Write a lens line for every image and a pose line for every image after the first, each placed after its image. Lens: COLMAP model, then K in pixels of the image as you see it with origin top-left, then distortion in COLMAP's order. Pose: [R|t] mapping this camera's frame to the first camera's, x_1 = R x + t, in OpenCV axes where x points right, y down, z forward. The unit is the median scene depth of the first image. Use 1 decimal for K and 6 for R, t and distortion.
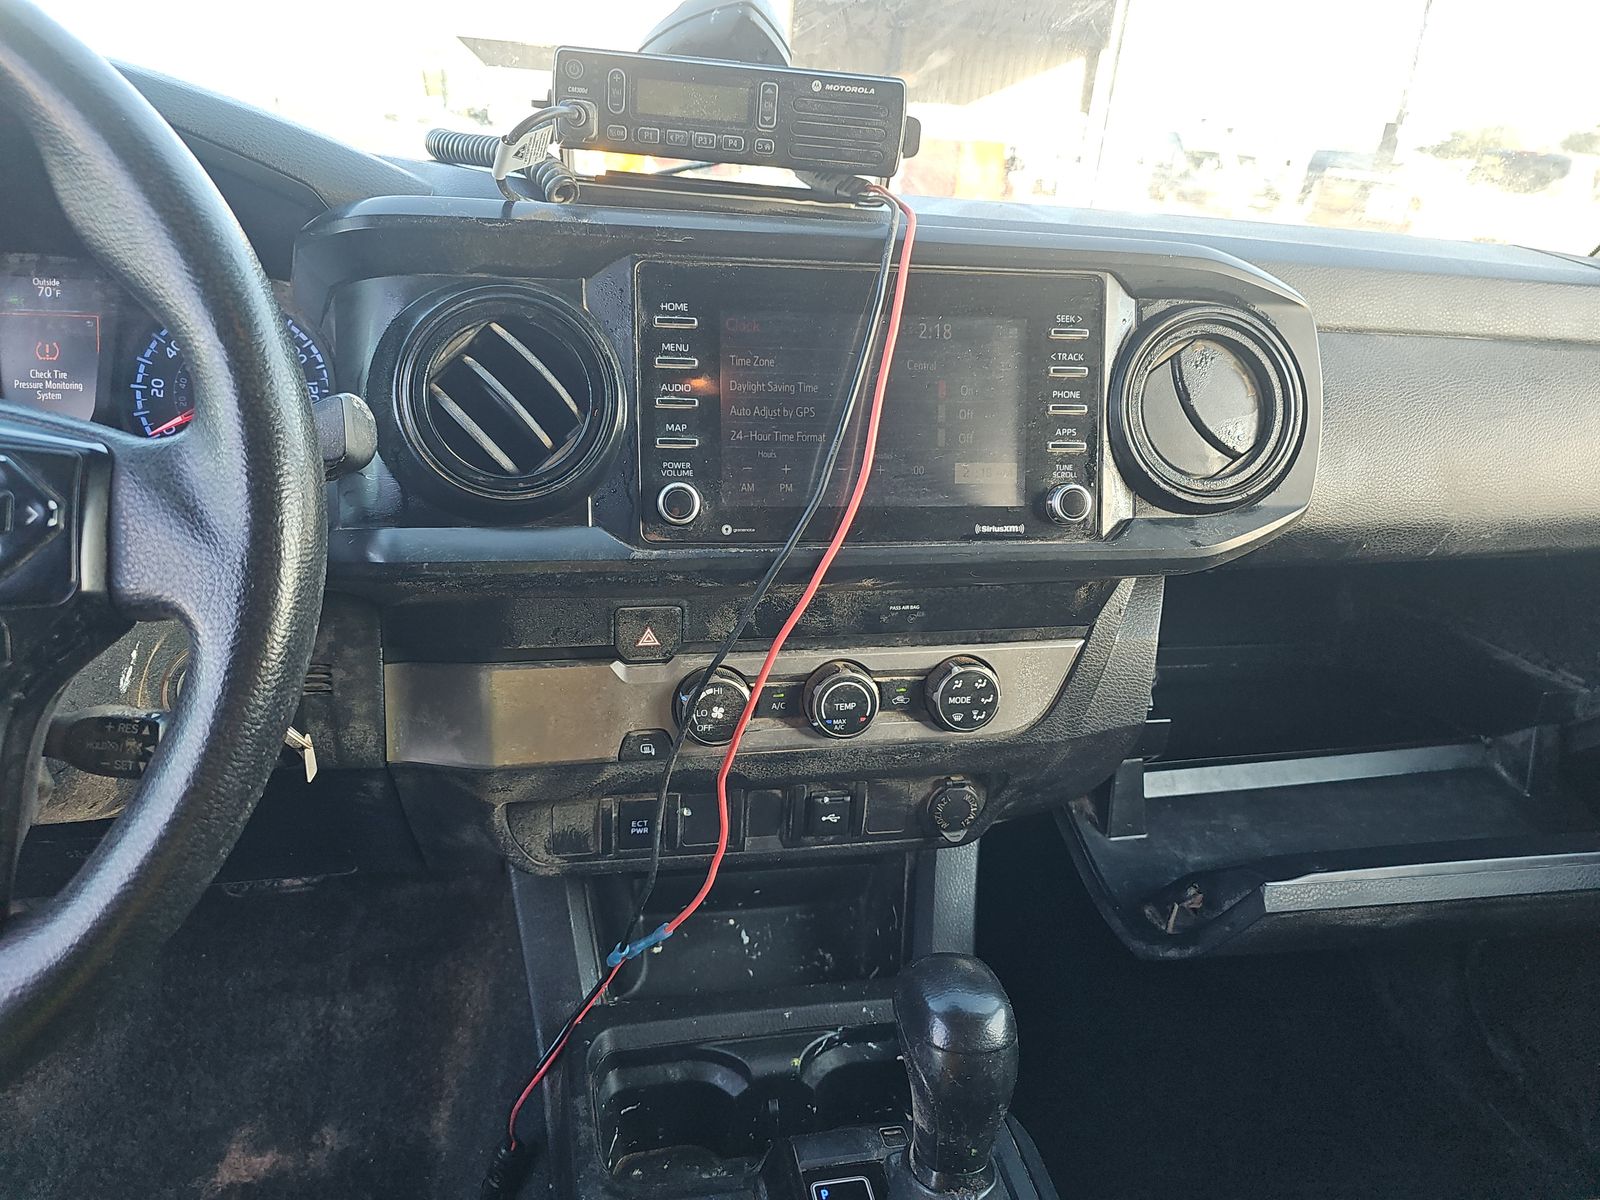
lens RADIAL K [[1047.6, 0, 810.4], [0, 1047.6, 599.8], [0, 0, 1]] dist [0.048928, -0.034978]
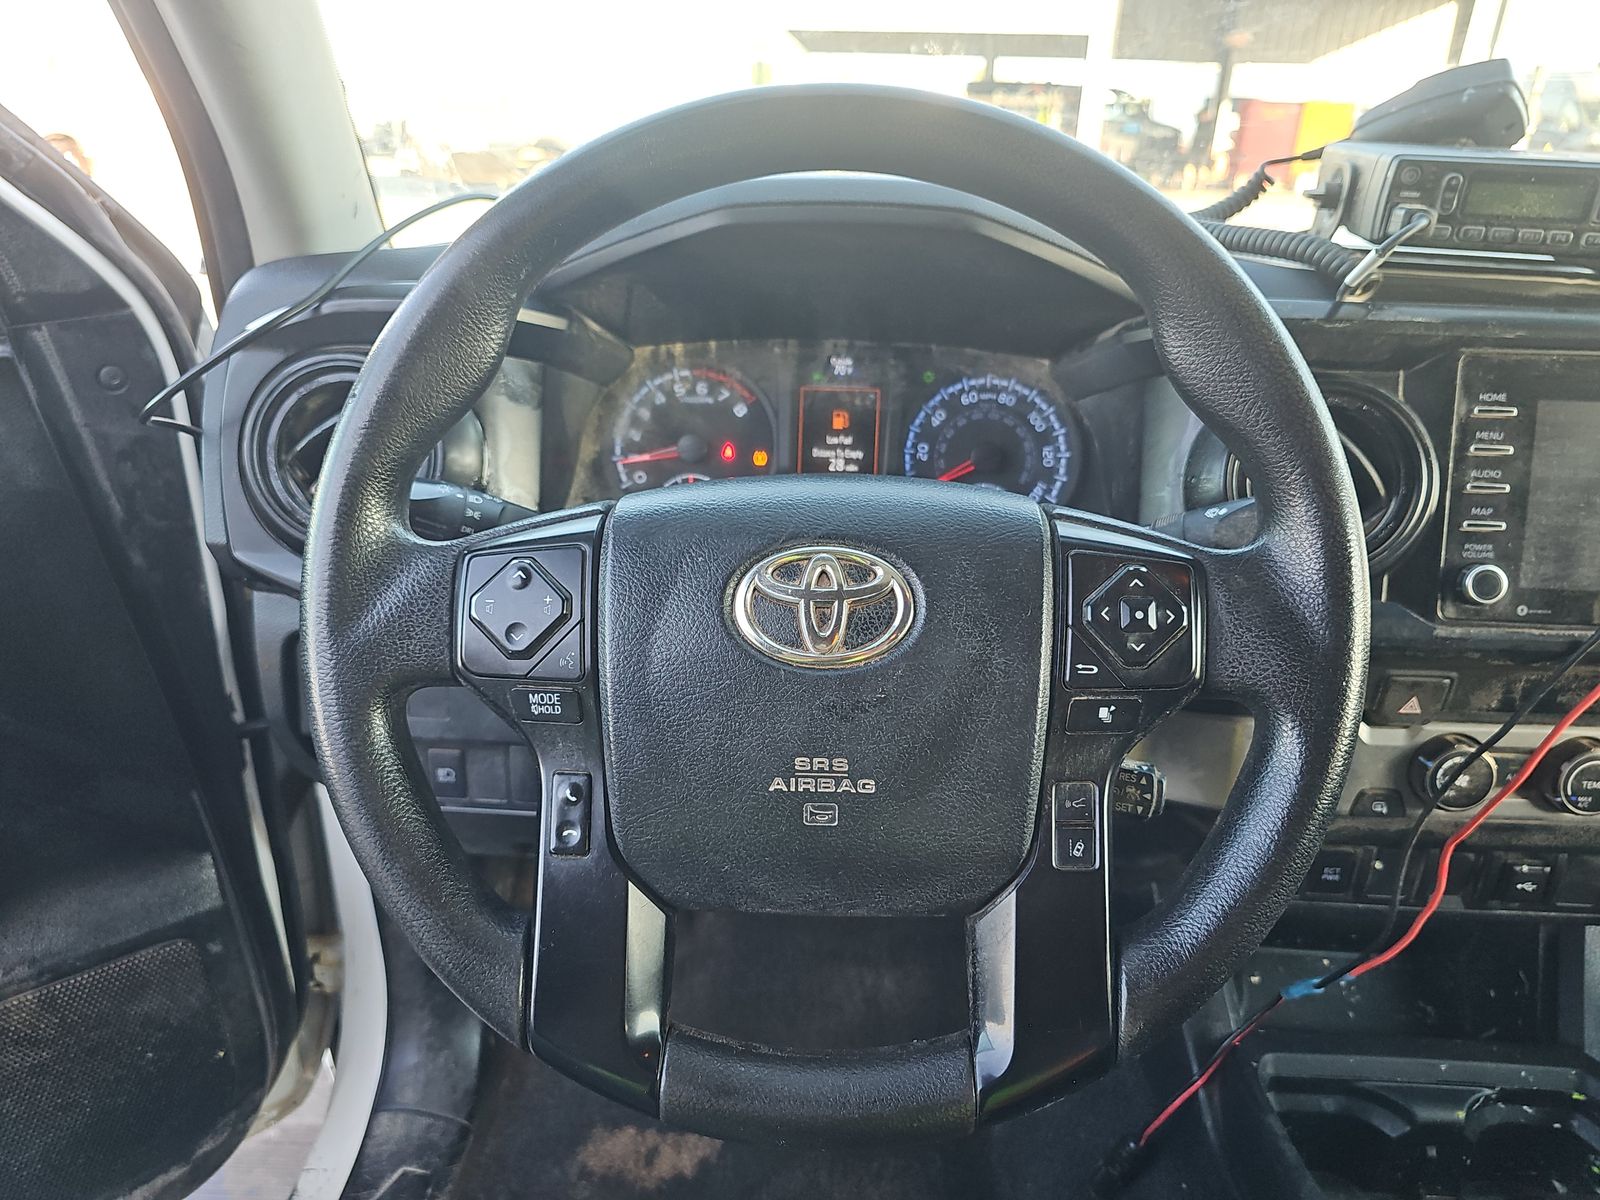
lens RADIAL K [[1047.6, 0, 791.5], [0, 1047.6, 602.1], [0, 0, 1]] dist [0.048928, -0.034978]
pose [[0.976077, 0.058596, -0.209378, -0.522315], [-0.054642, 0.998202, 0.024624, -0.057516], [0.210445, -0.012594, 0.977525, -0.164664]]
